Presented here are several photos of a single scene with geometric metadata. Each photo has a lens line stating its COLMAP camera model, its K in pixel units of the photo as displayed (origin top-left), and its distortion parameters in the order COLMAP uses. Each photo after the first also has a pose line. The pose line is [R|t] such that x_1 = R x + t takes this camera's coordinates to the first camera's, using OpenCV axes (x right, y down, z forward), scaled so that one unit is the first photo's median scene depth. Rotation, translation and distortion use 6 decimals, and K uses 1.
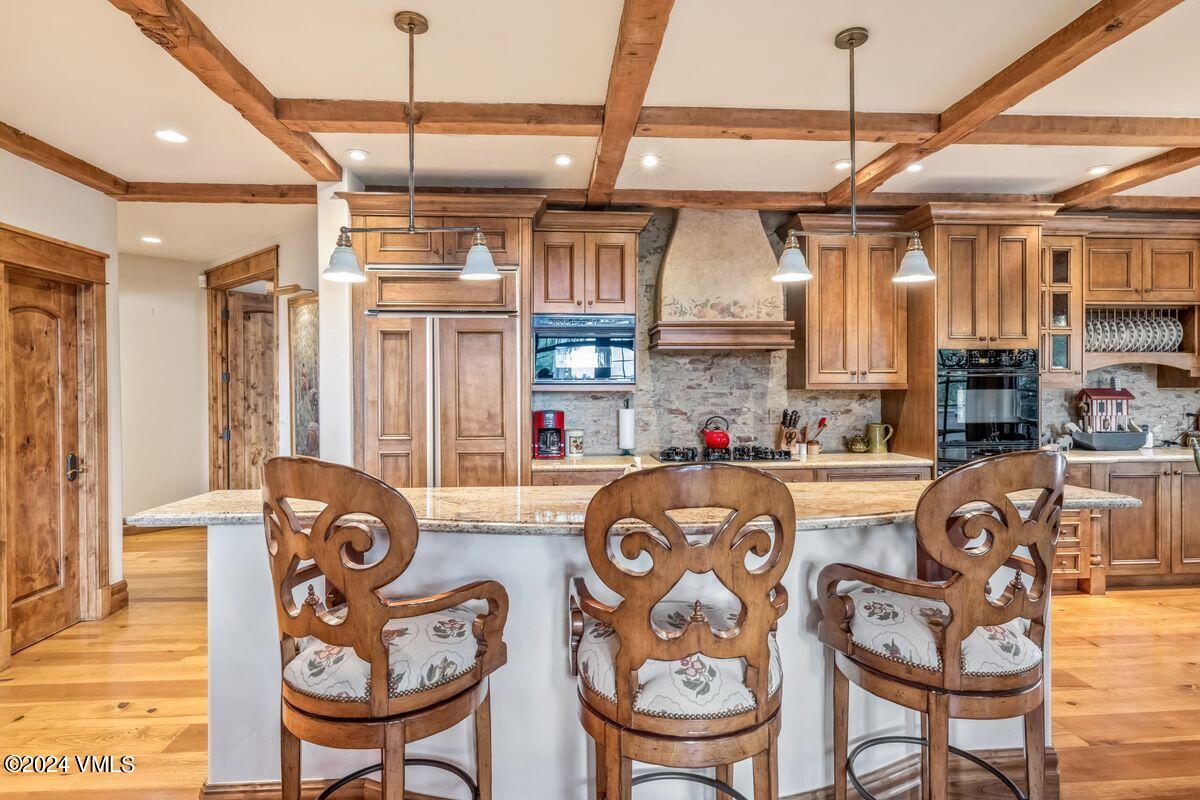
lens RADIAL K [[613.9, 0, 595.0], [0, 613.9, 393.7], [0, 0, 1]] dist [-0.000959, 0.000817]
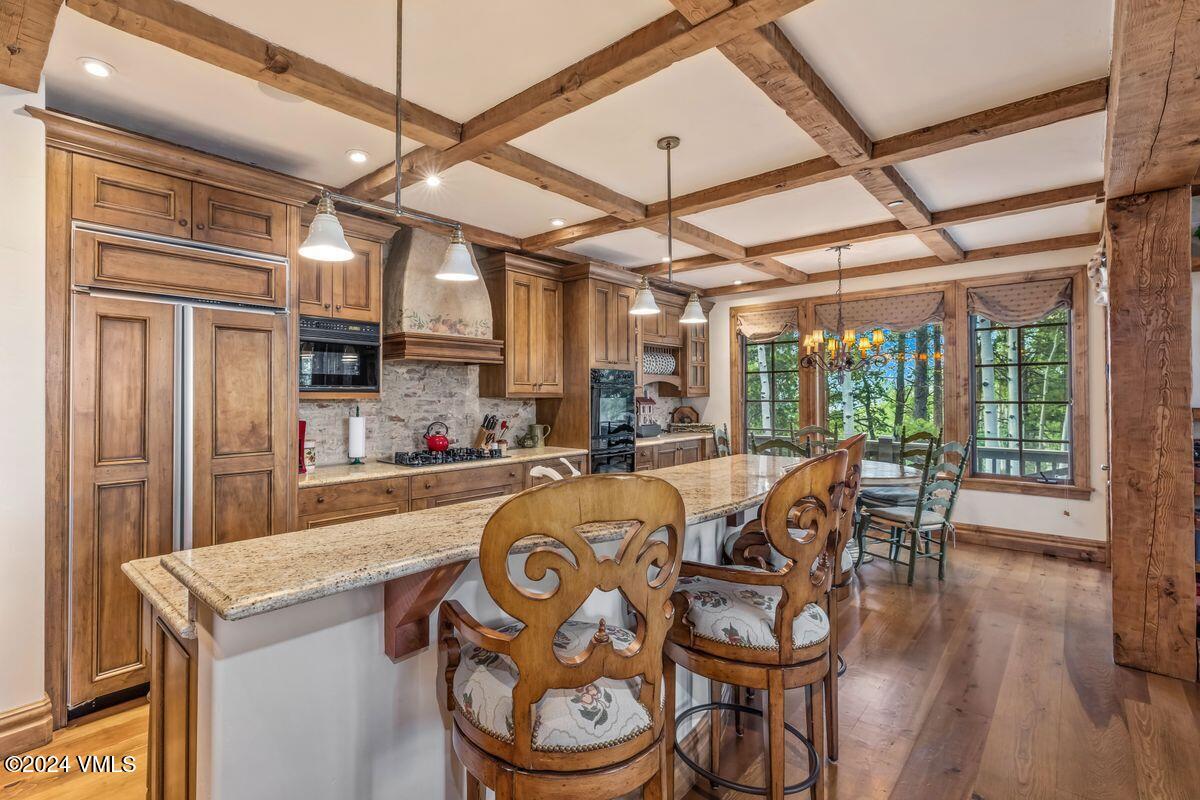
lens RADIAL K [[555.7, 0, 523.9], [0, 555.7, 389.8], [0, 0, 1]] dist [0.000365, -0.000395]
pose [[0.751757, 0.010702, 0.659353, -0.349655], [0.003429, 0.999791, -0.020138, -0.000038], [-0.659431, 0.017399, 0.751564, 0.153550]]
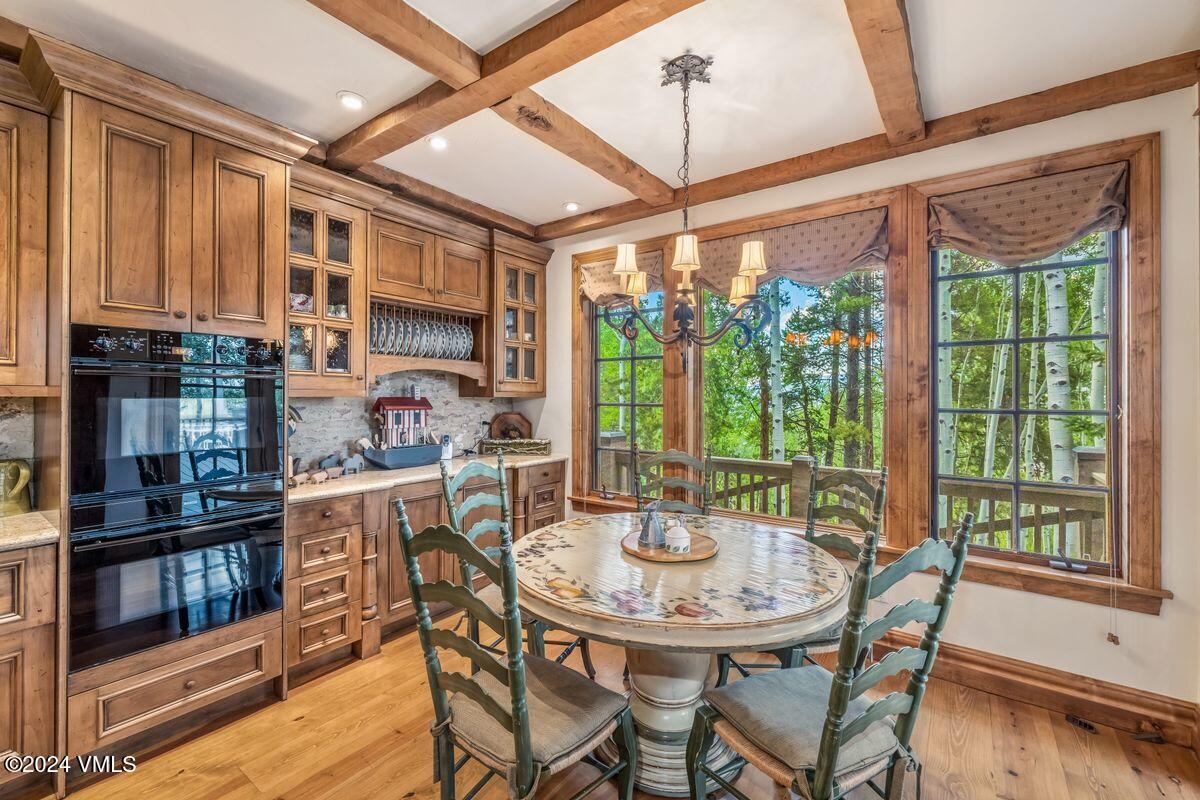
lens RADIAL K [[507.0, 0, 590.8], [0, 507.0, 394.5], [0, 0, 1]] dist [-0.000785, 0.000355]
pose [[0.650694, 0.010735, 0.759264, 0.485143], [-0.002404, 0.999924, -0.012077, -0.004927], [-0.759336, 0.006033, 0.650670, 0.341775]]
